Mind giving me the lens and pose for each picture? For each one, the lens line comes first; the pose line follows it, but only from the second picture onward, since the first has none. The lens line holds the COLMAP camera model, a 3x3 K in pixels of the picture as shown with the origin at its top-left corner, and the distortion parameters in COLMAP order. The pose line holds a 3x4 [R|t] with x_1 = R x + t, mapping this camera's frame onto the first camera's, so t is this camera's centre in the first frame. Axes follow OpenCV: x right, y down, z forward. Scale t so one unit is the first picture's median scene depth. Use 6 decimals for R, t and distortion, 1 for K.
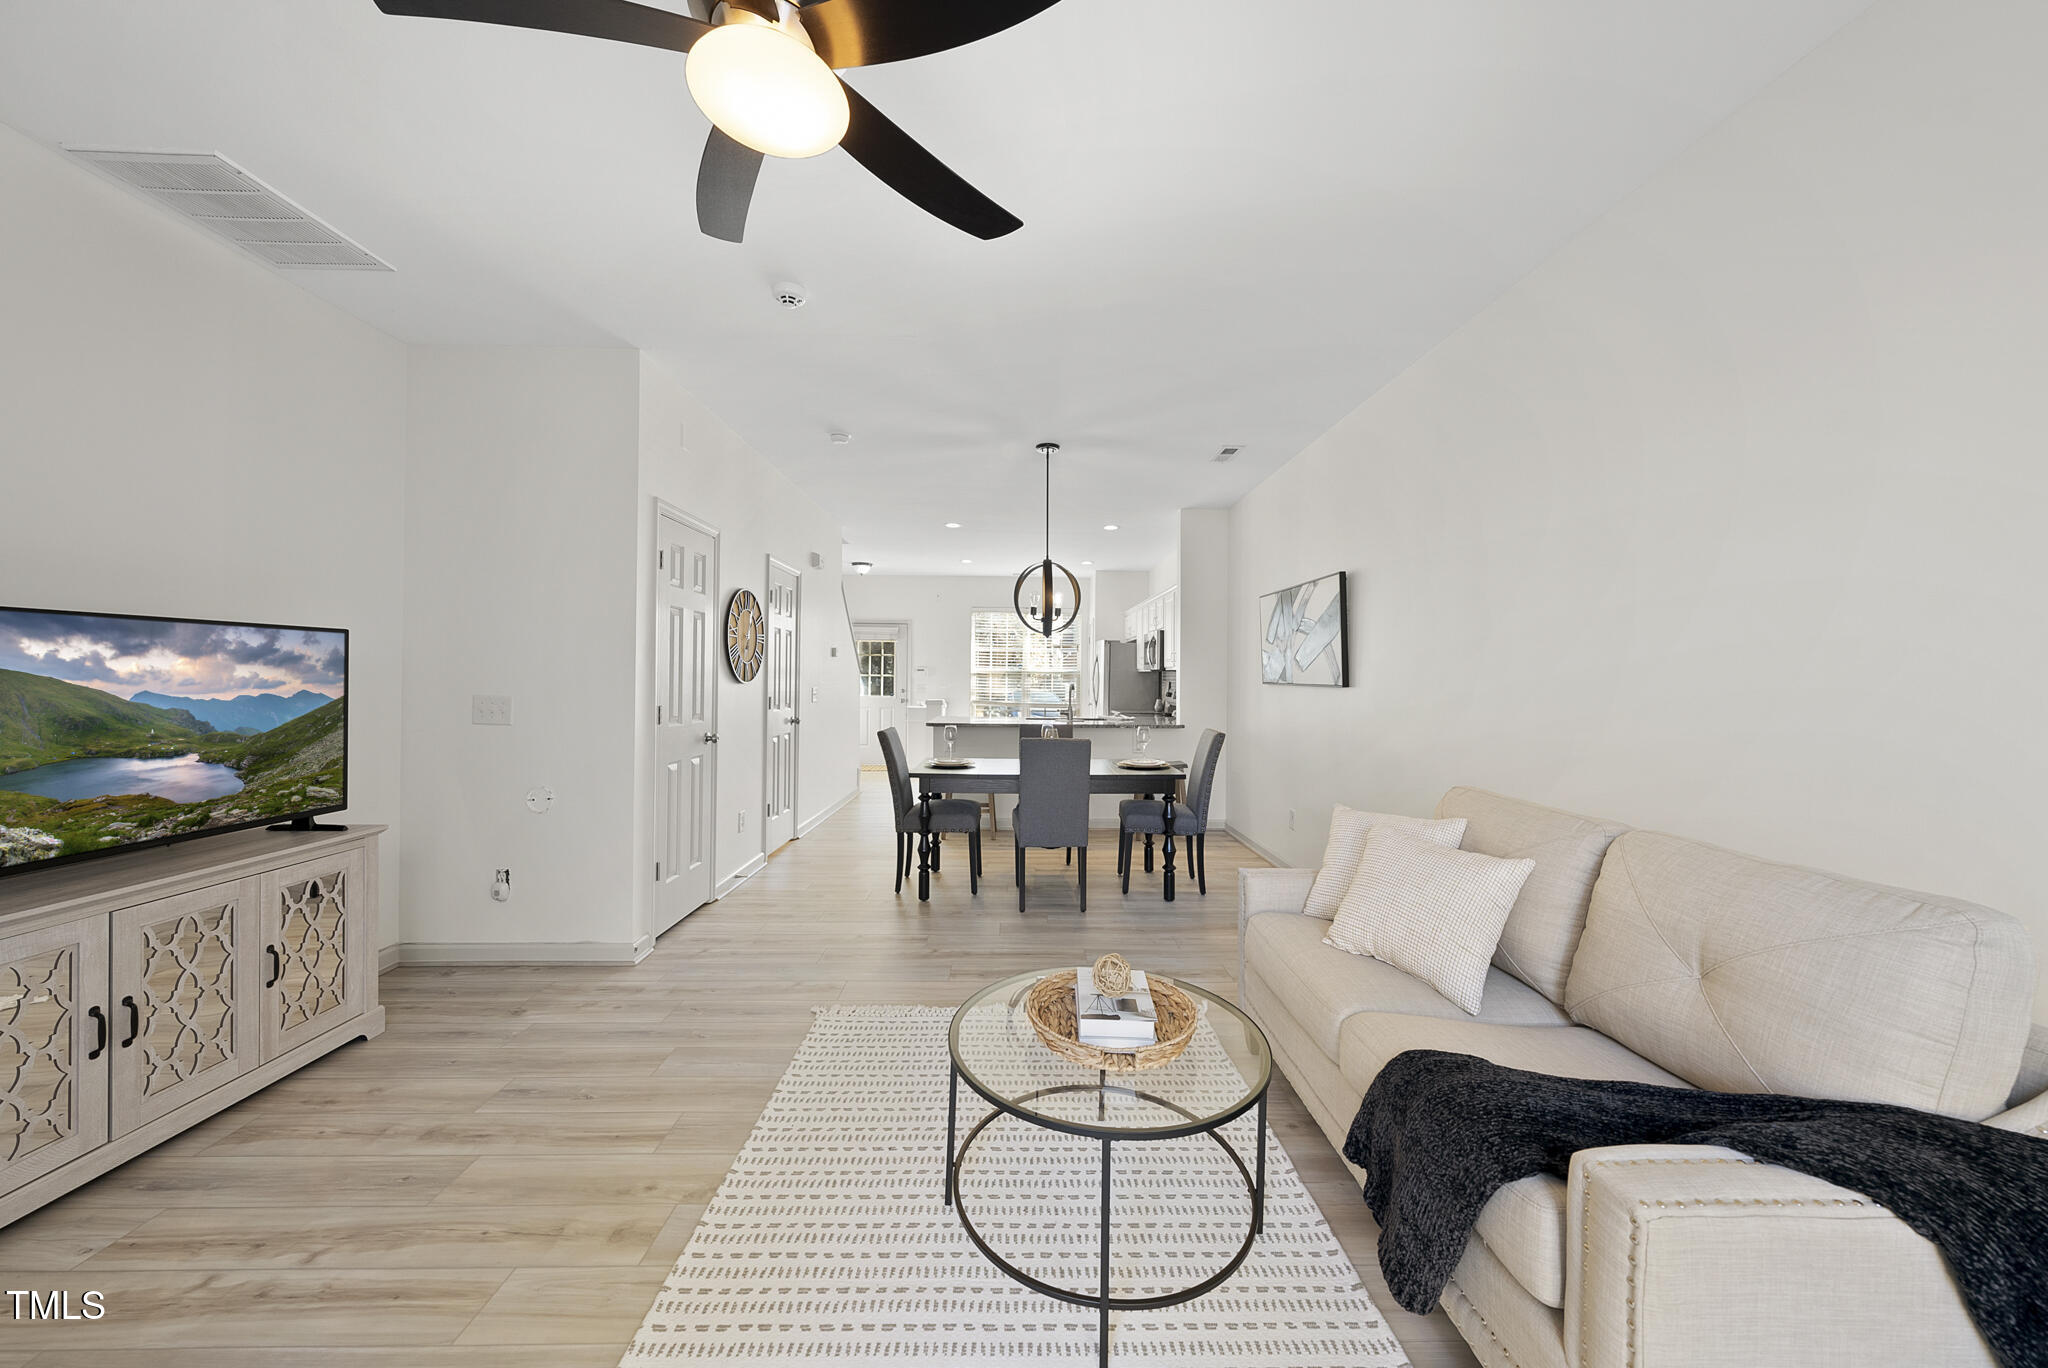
lens RADIAL K [[706.0, 0, 1021.5], [0, 706.0, 669.4], [0, 0, 1]] dist [-0.001457, 0.000047]
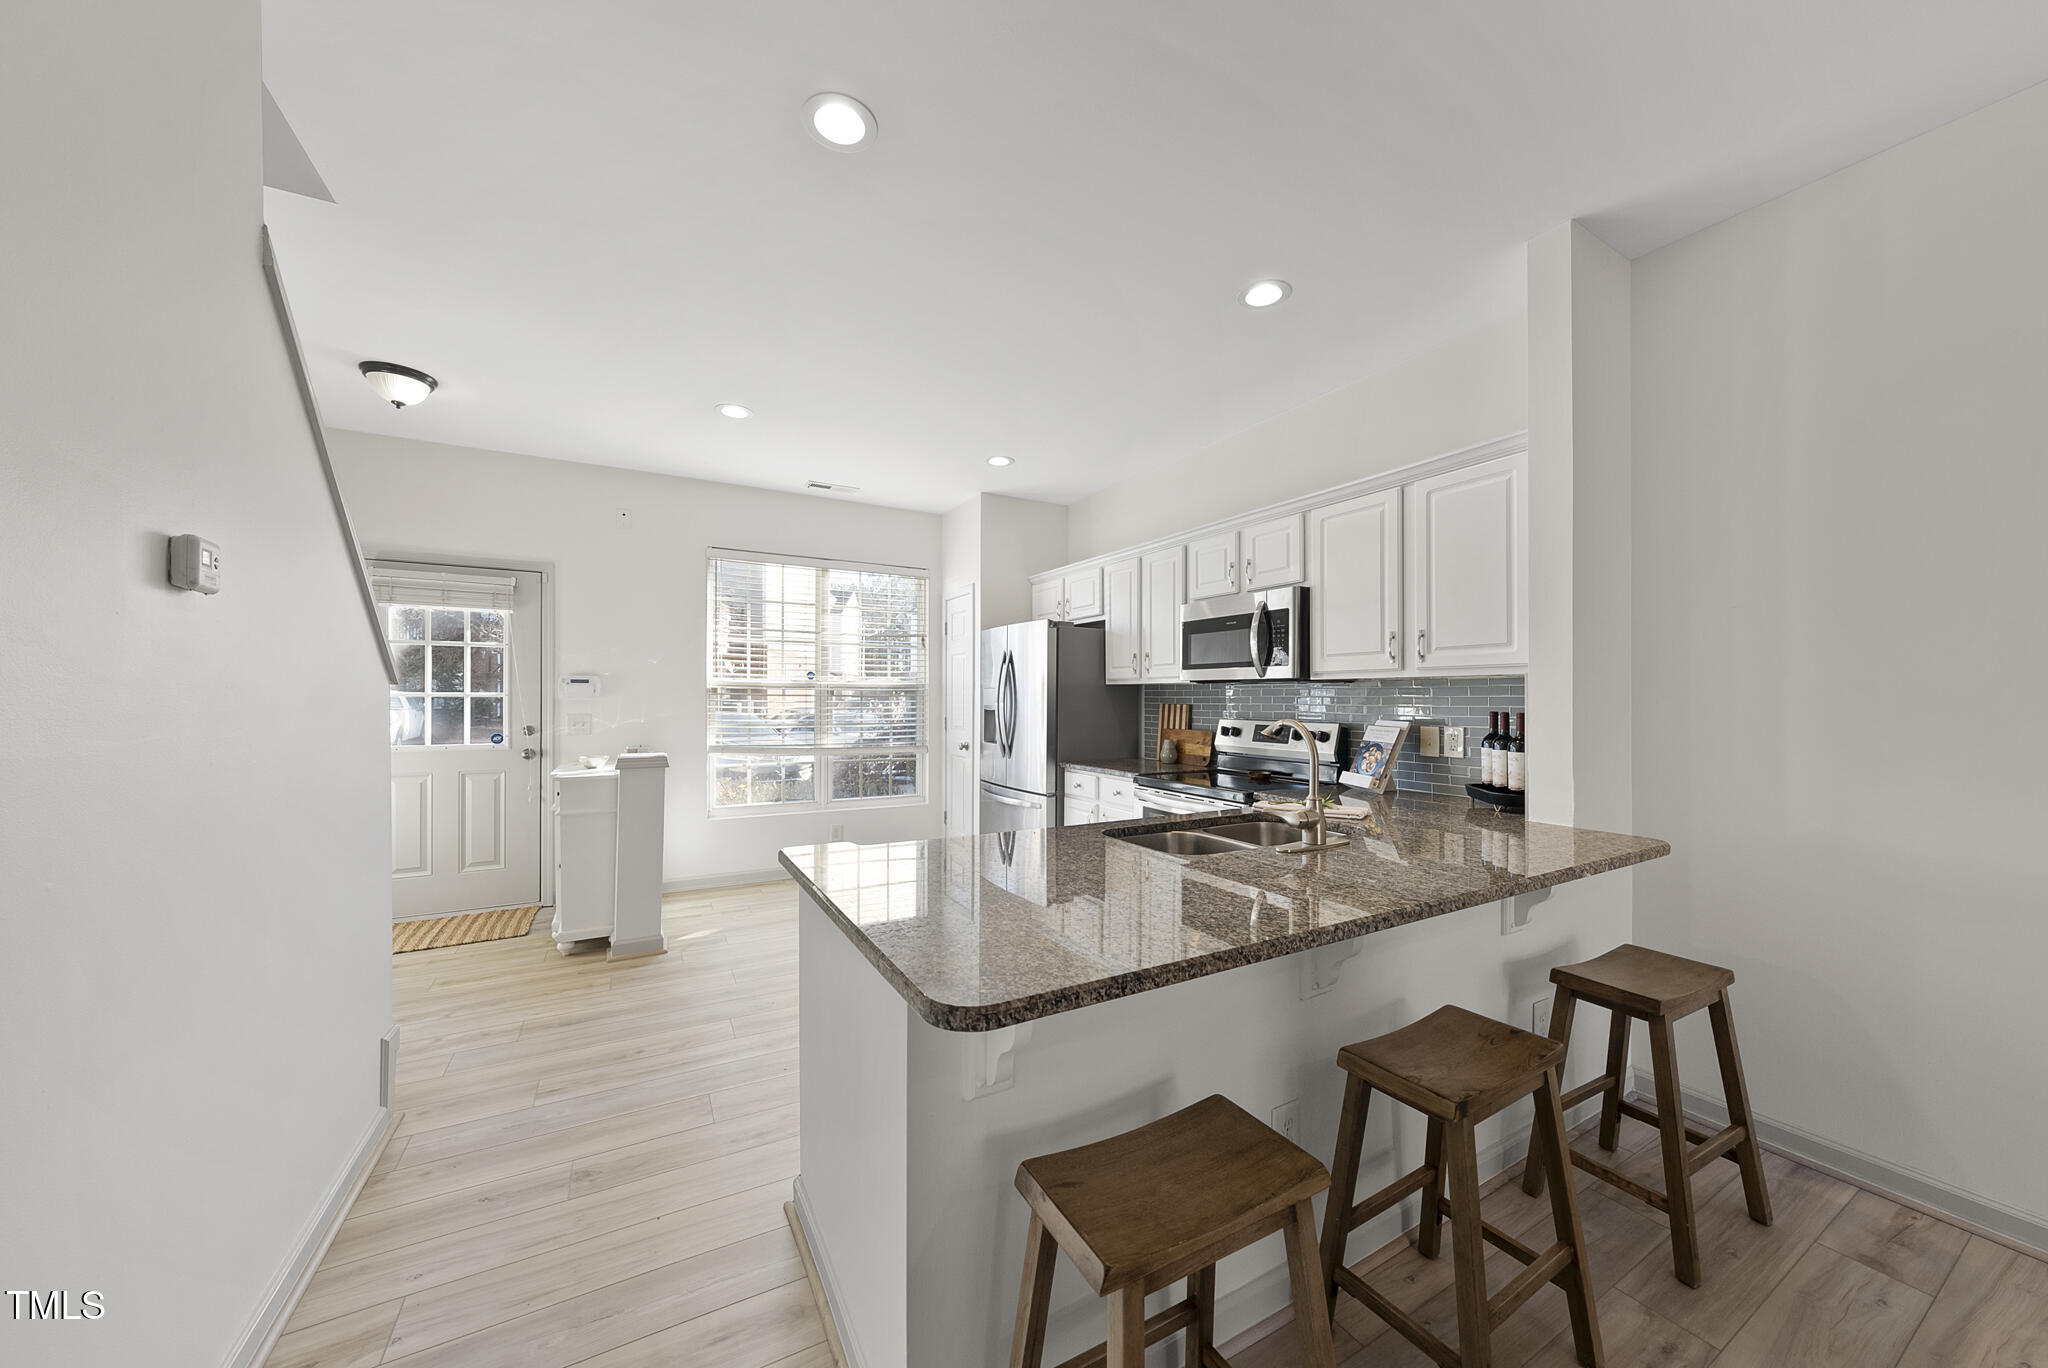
lens RADIAL K [[709.1, 0, 1029.8], [0, 709.1, 690.1], [0, 0, 1]] dist [-0.006168, -0.000111]
pose [[0.877582, -0.003086, 0.479417, -0.398338], [-0.000477, 0.999973, 0.007311, 0.010418], [-0.479426, -0.006645, 0.877557, 1.788917]]
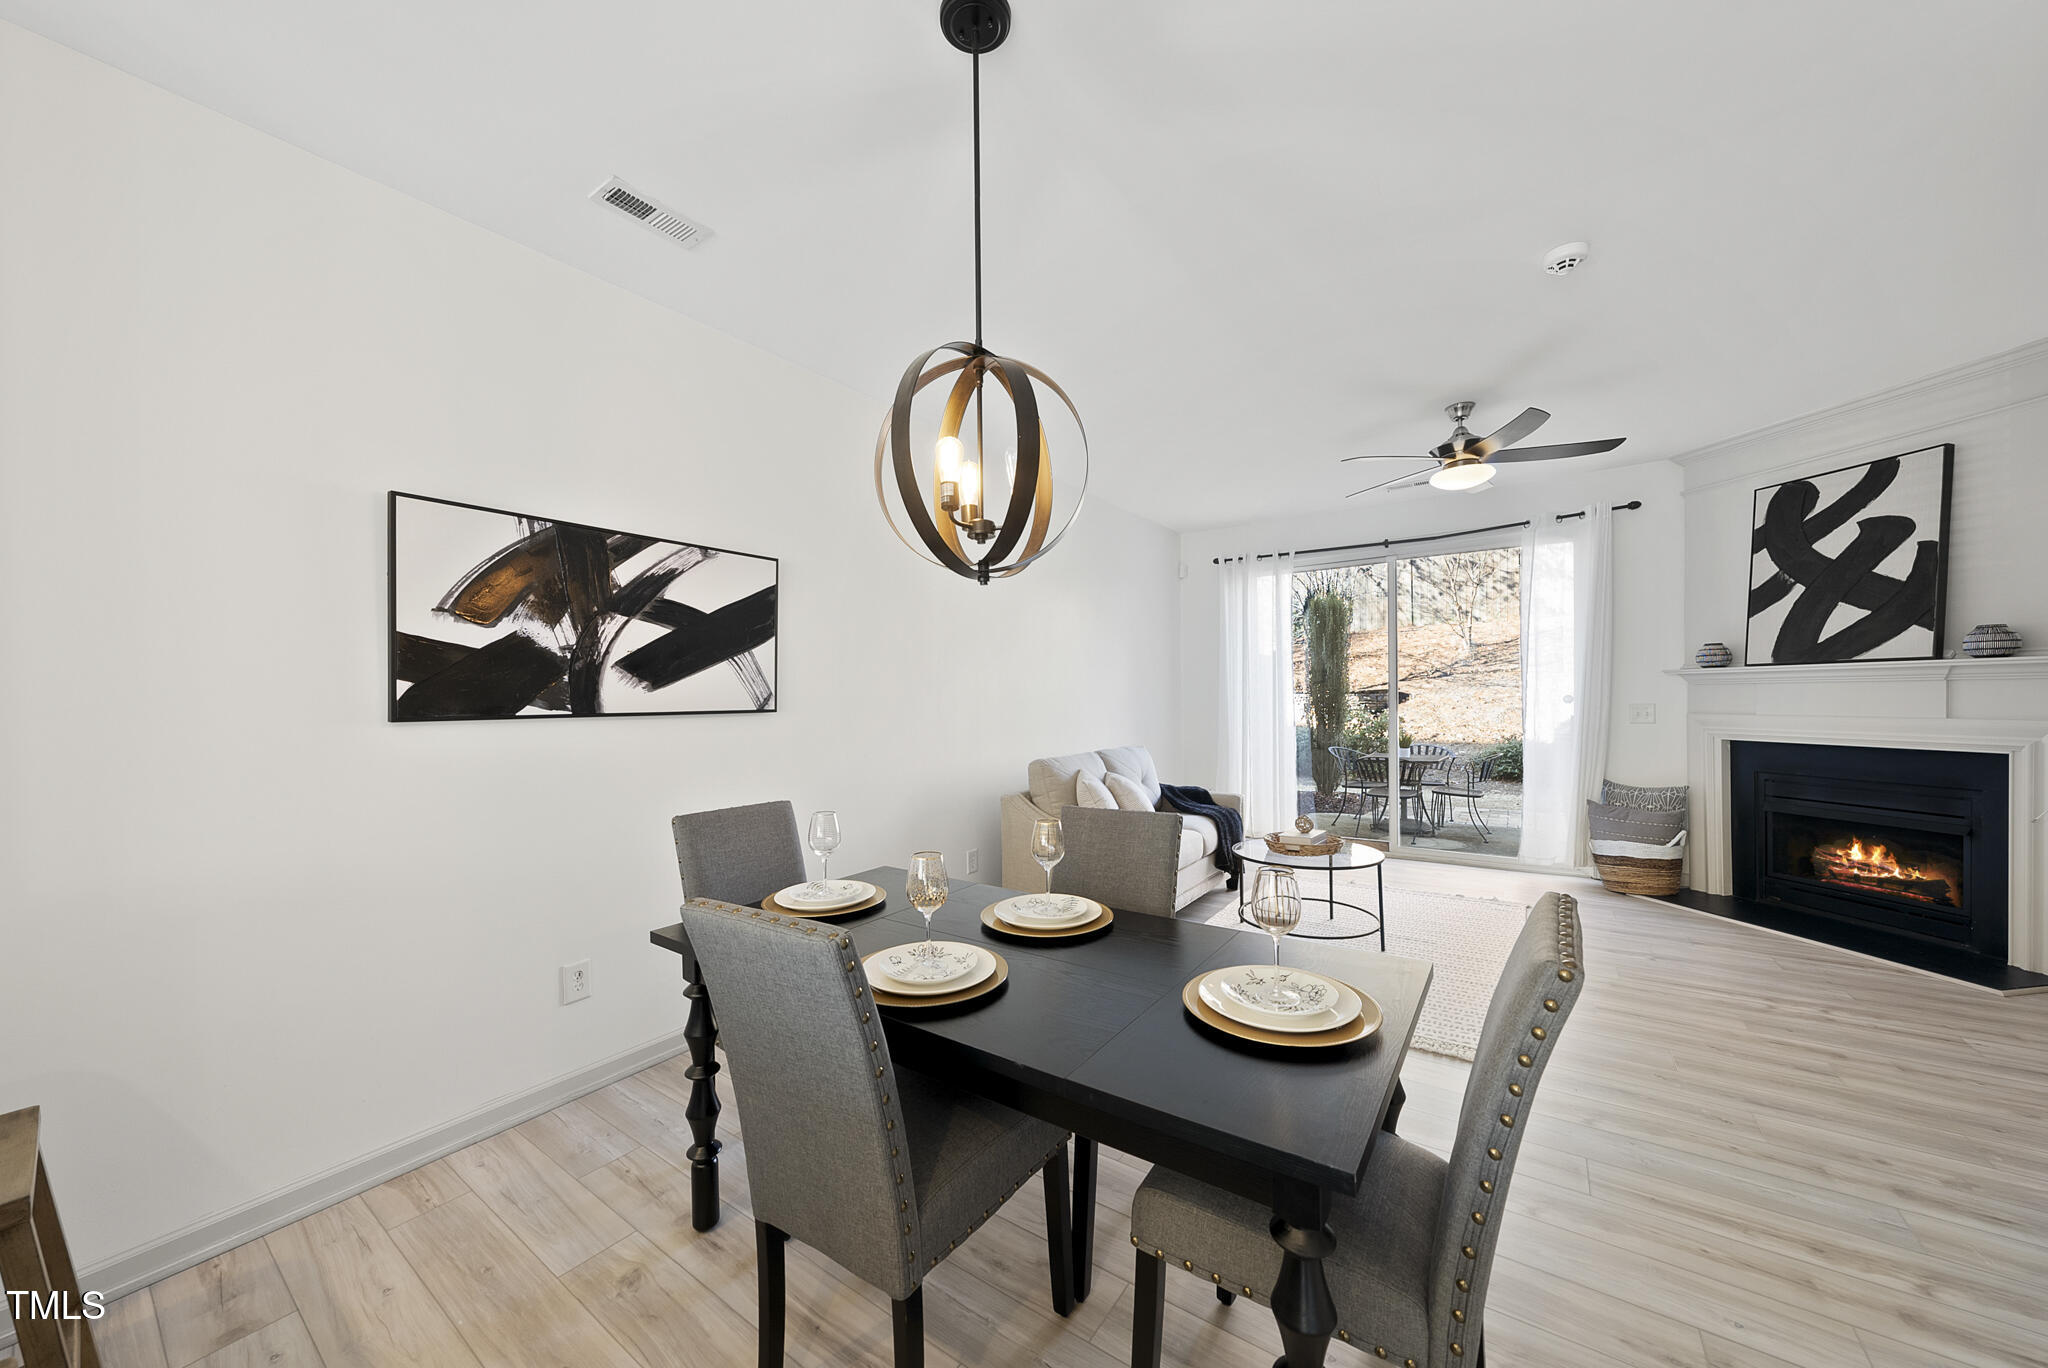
lens RADIAL K [[721.7, 0, 1019.8], [0, 721.7, 709.6], [0, 0, 1]] dist [-0.001672, 0.000372]
pose [[-0.807259, -0.007467, 0.590150, -0.296526], [0.002611, 0.999865, 0.016222, 0.015230], [-0.590191, 0.014636, -0.807131, 2.039644]]
